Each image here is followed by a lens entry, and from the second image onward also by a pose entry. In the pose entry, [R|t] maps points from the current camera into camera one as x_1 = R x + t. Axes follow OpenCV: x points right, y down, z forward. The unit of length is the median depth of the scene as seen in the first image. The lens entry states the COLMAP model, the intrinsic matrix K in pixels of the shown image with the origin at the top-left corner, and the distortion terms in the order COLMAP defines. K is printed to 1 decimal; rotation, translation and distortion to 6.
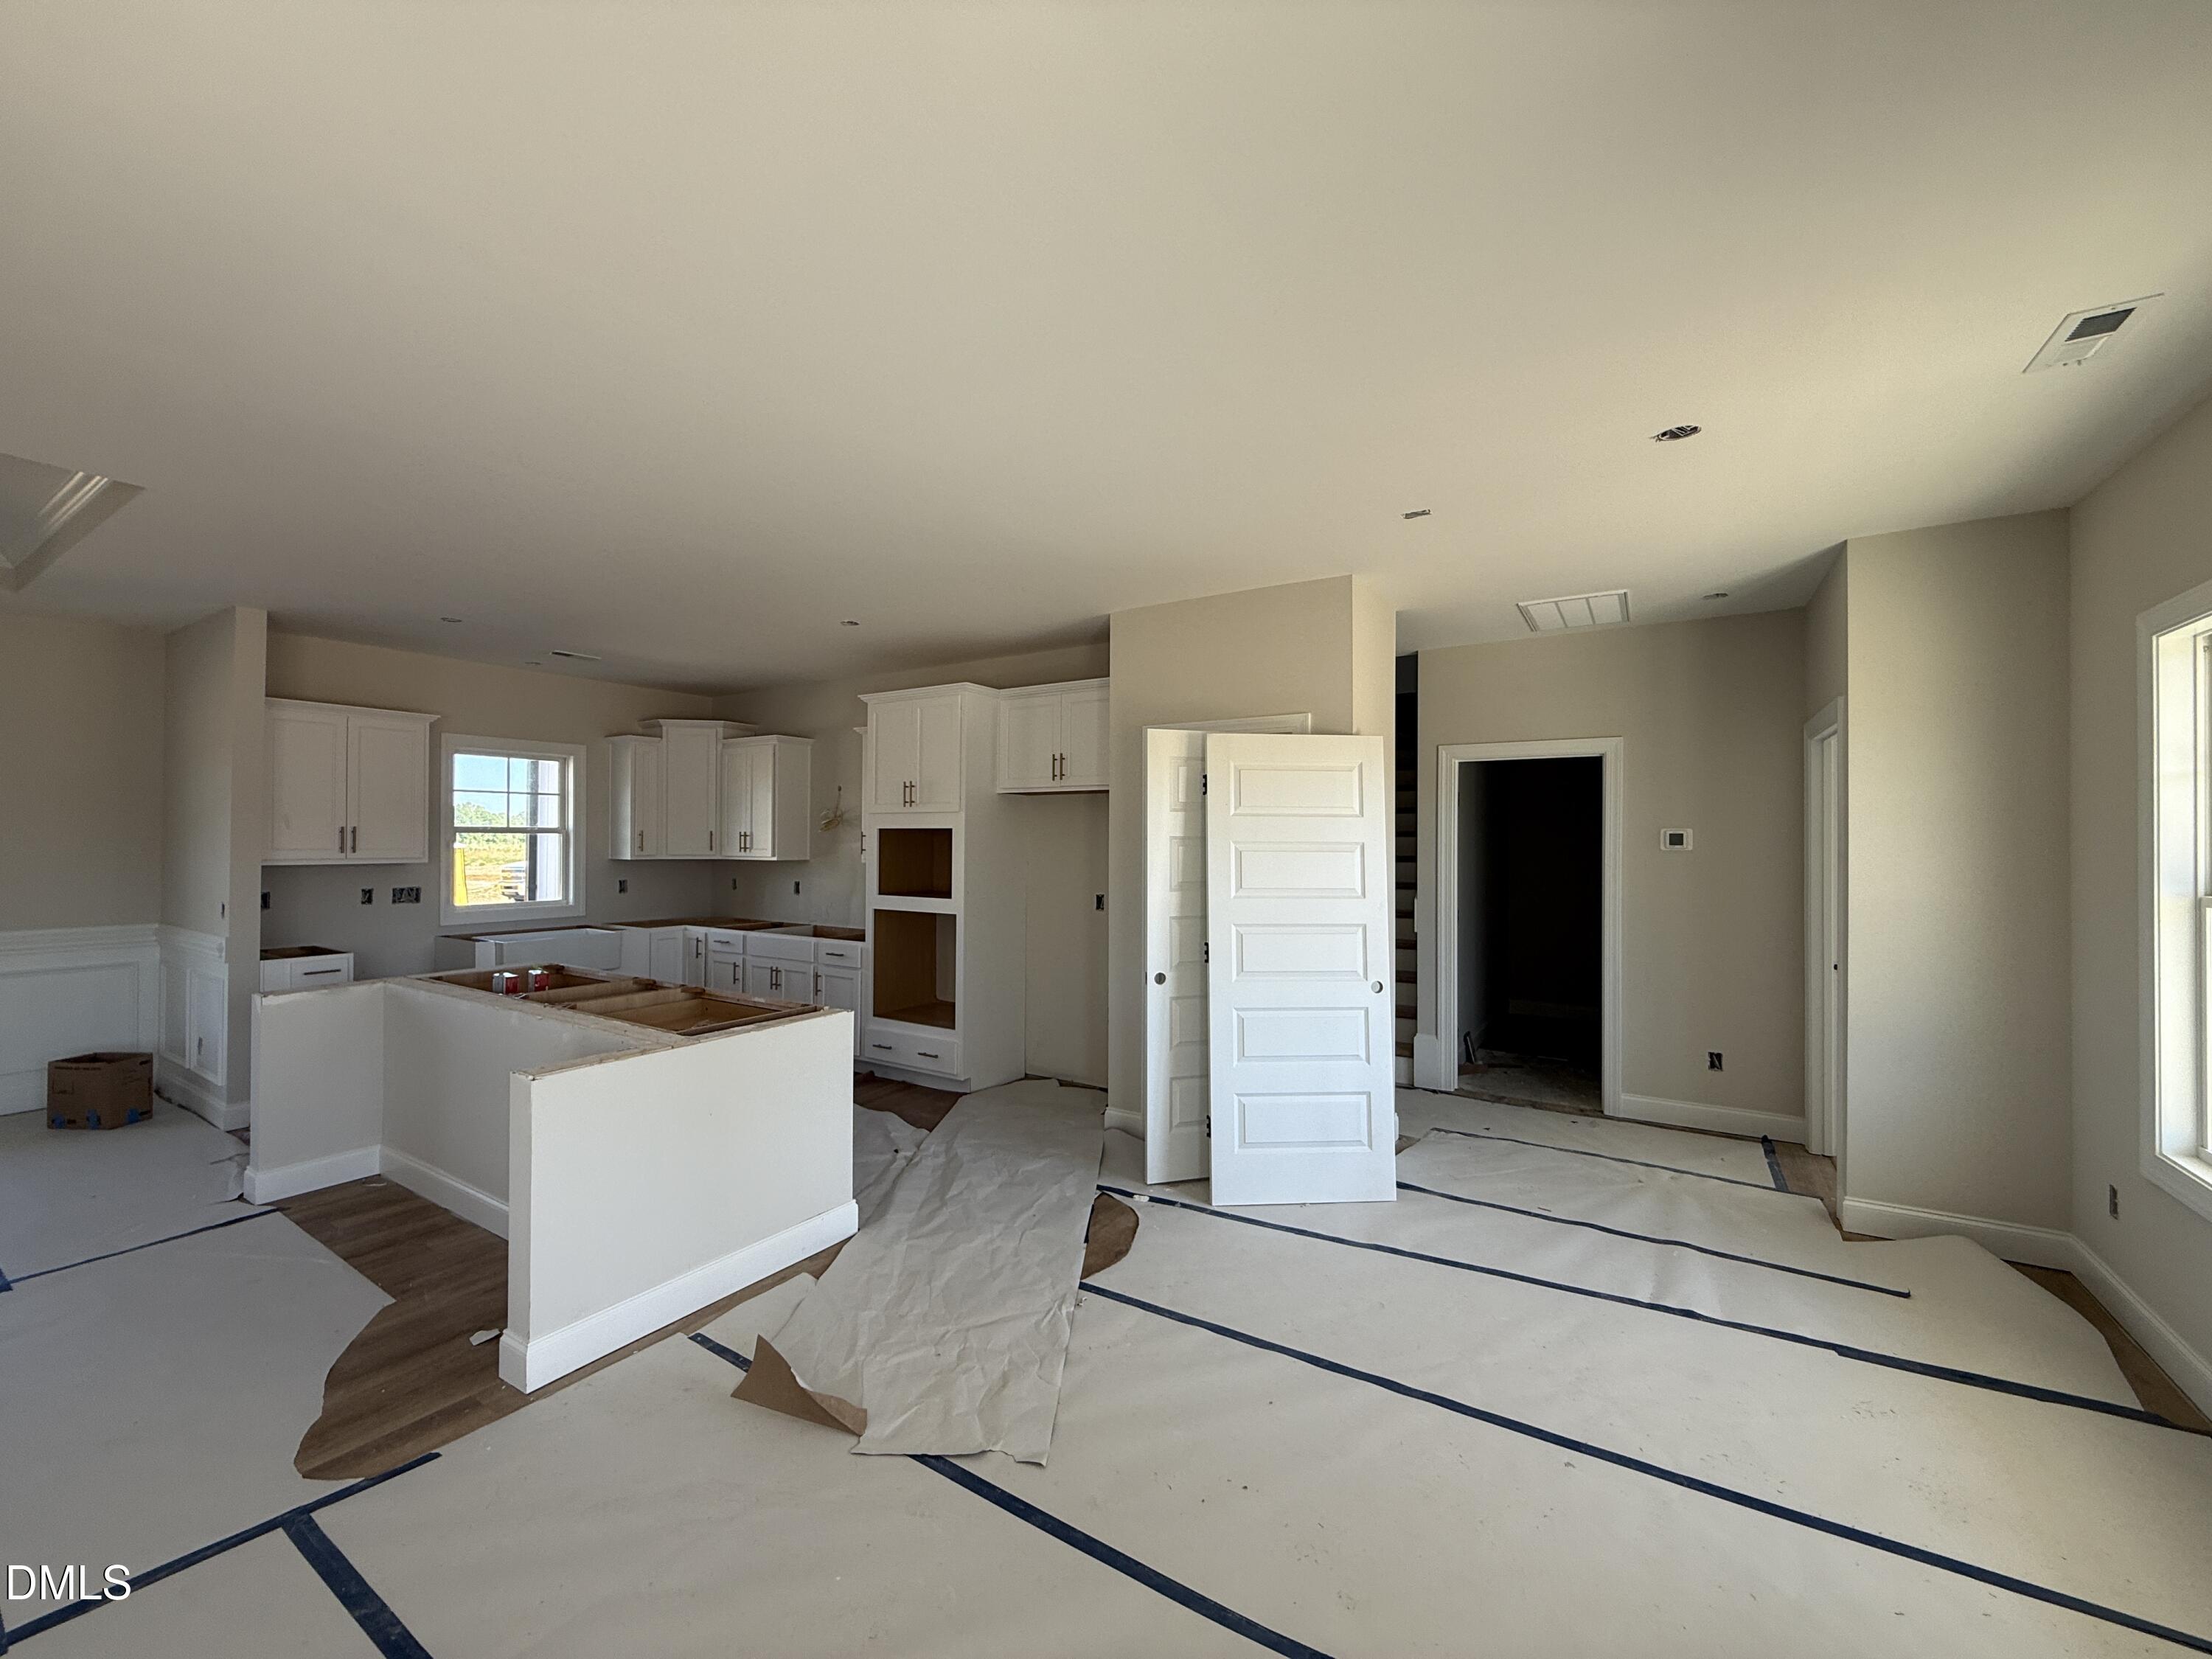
lens RADIAL K [[883.9, 0, 1110.1], [0, 883.9, 827.6], [0, 0, 1]] dist [0.004640, 0.000453]
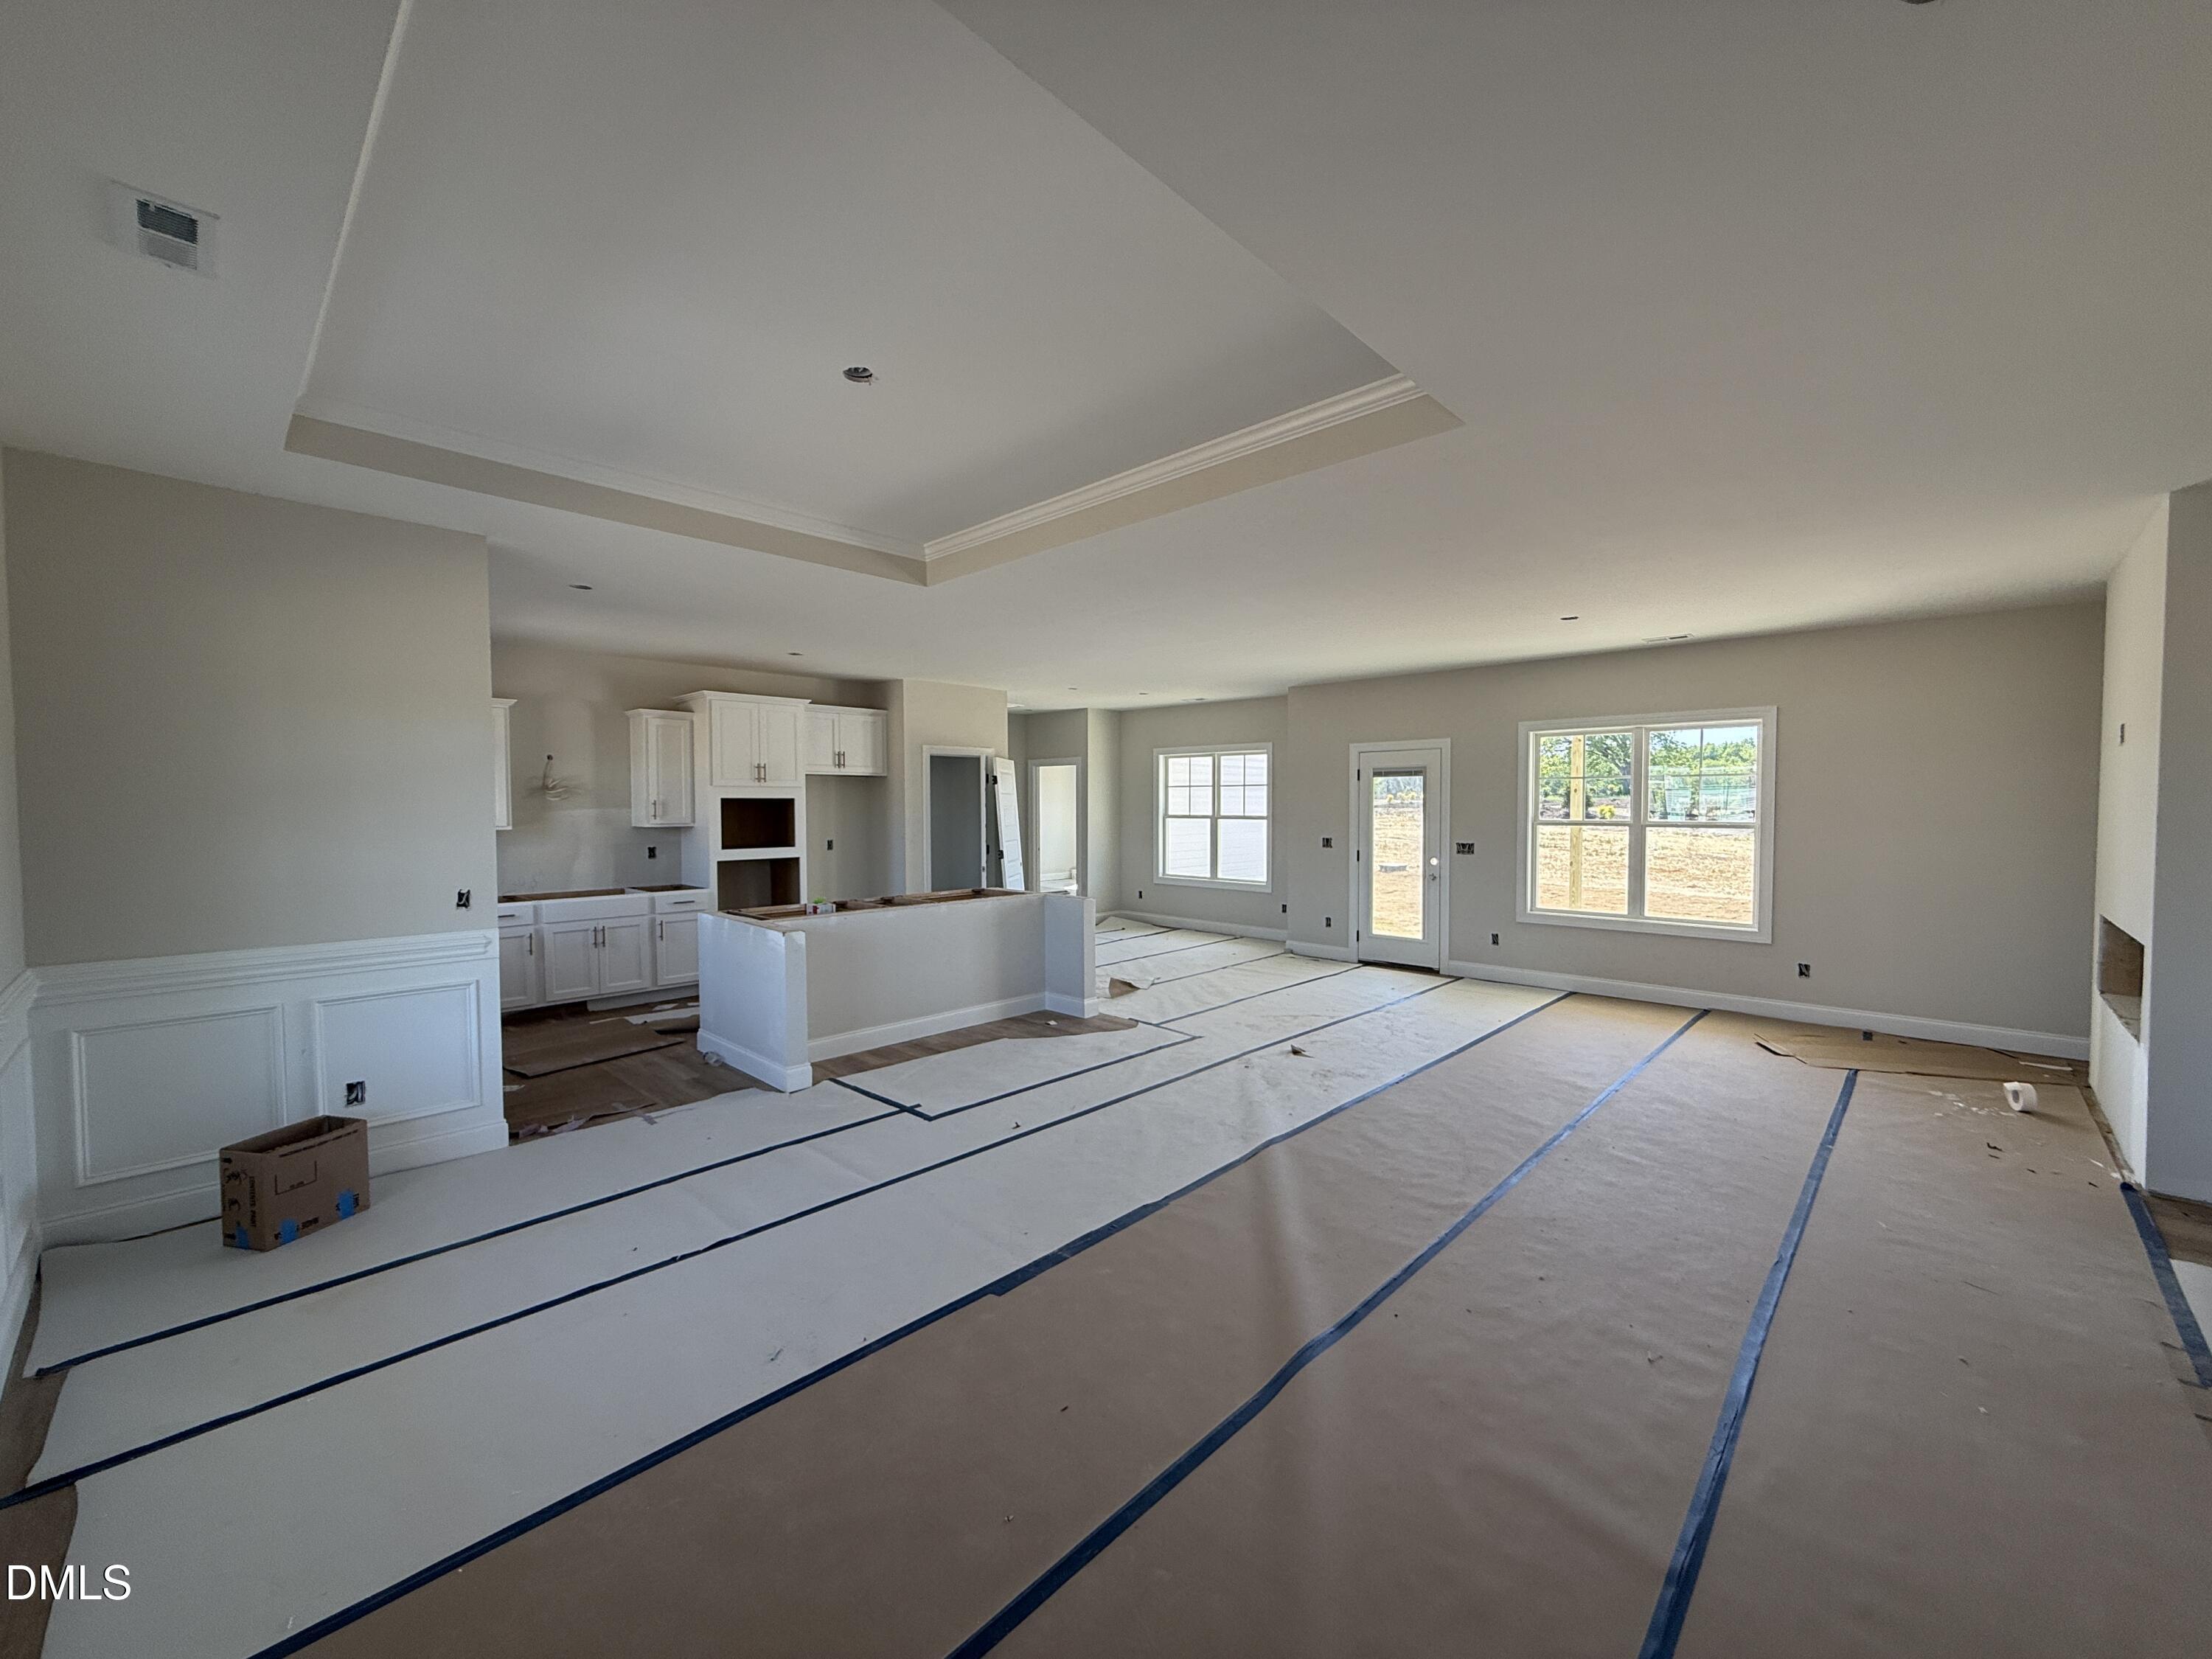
lens RADIAL K [[883.9, 0, 1101.7], [0, 883.9, 836.8], [0, 0, 1]] dist [0.004640, 0.000453]
pose [[0.193173, -0.045449, 0.980111, -1.415564], [-0.015249, 0.998667, 0.049315, -0.014406], [-0.981046, -0.024472, 0.192223, 0.213688]]
